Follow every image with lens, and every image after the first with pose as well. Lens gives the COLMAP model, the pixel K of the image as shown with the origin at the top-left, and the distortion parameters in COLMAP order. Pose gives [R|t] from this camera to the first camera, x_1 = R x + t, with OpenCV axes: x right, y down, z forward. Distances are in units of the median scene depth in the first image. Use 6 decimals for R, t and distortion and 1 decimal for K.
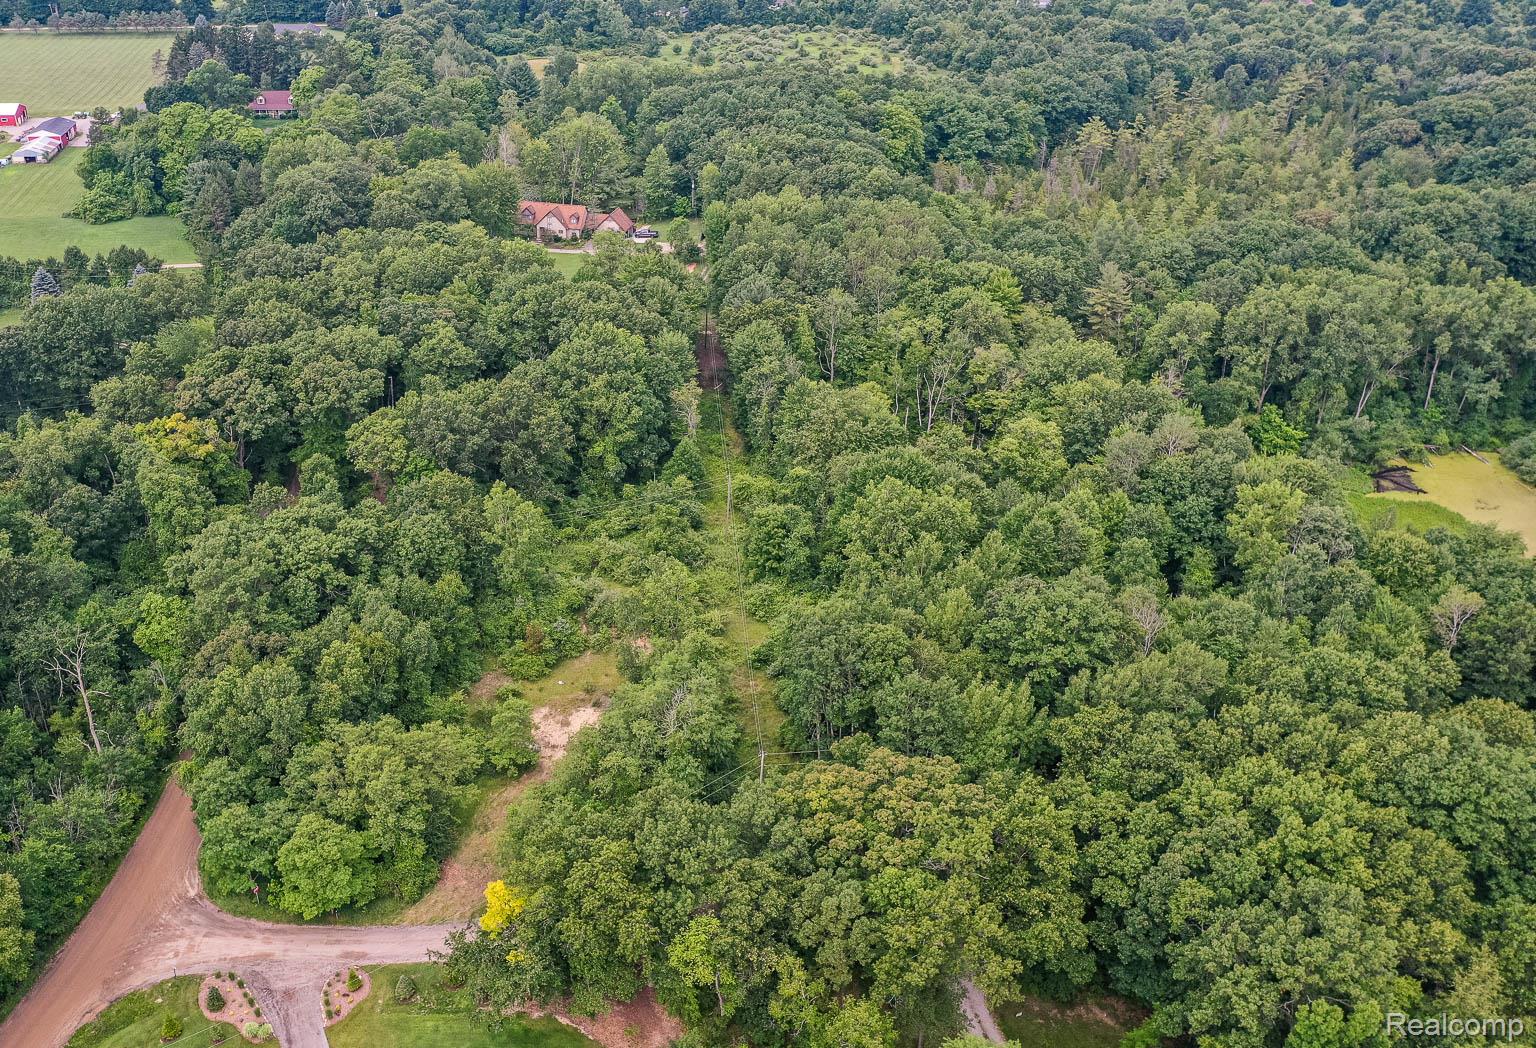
lens RADIAL K [[1582.8, 0, 760.7], [0, 1582.8, 528.8], [0, 0, 1]] dist [0.001729, 0.000000]
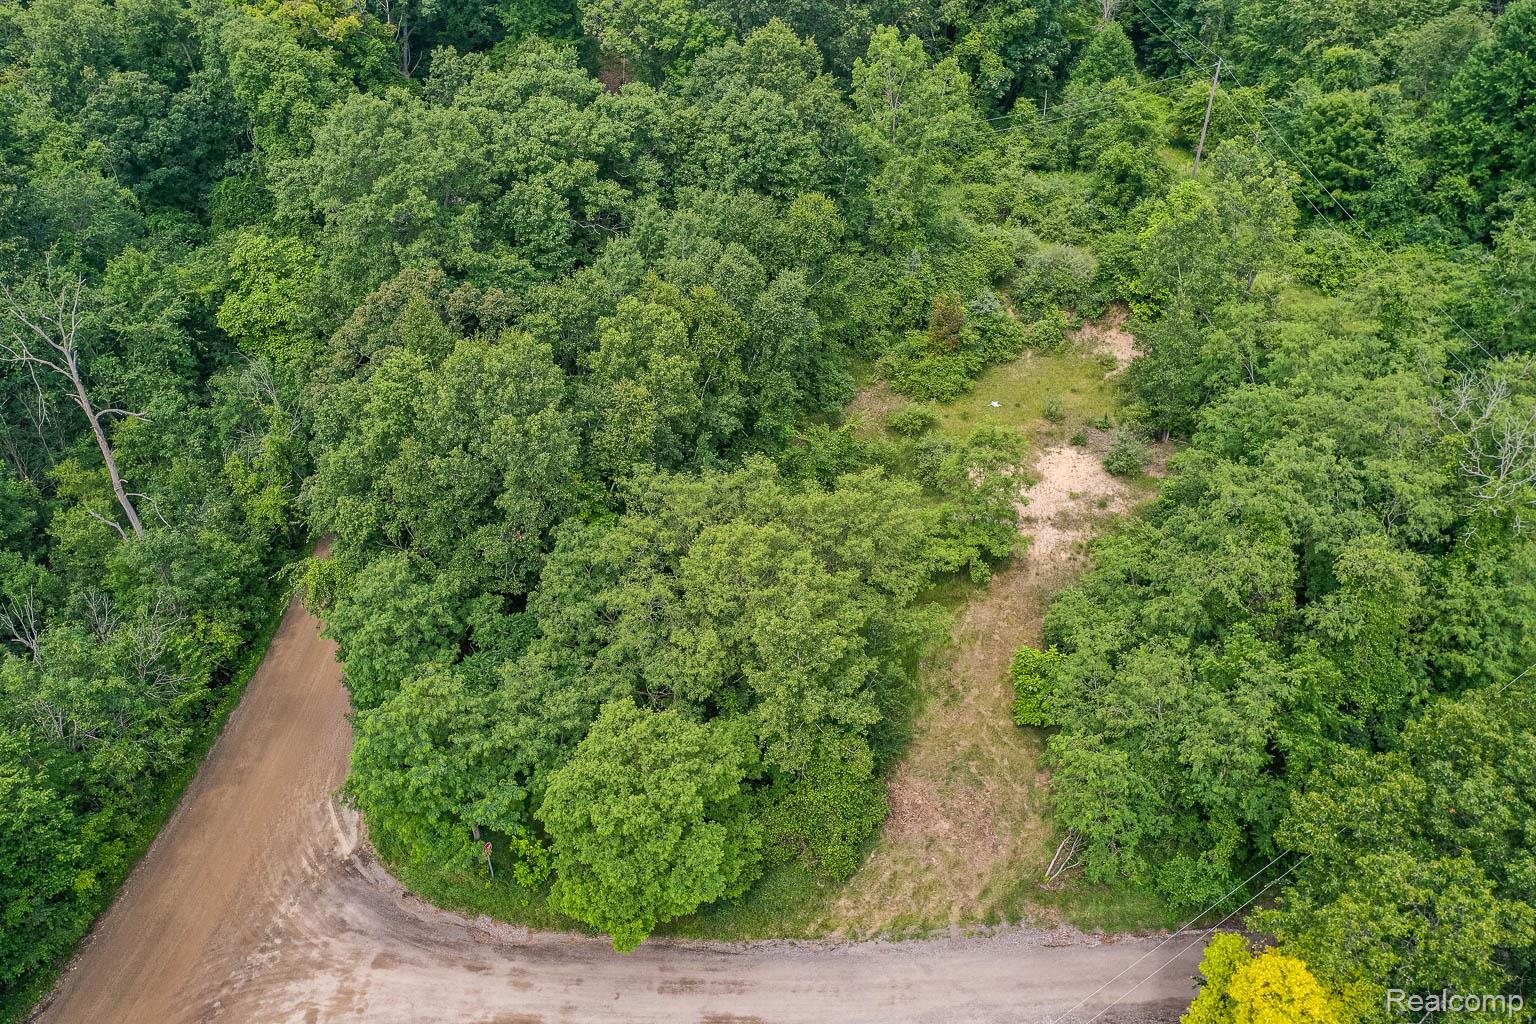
lens RADIAL K [[1258.5, 0, 774.3], [0, 1258.5, 498.2], [0, 0, 1]] dist [0.007217, 0.000985]
pose [[0.999193, -0.007580, -0.039443, -0.209434], [0.012559, 0.991753, 0.127551, 0.081531], [0.038151, -0.127943, 0.991047, 0.624262]]
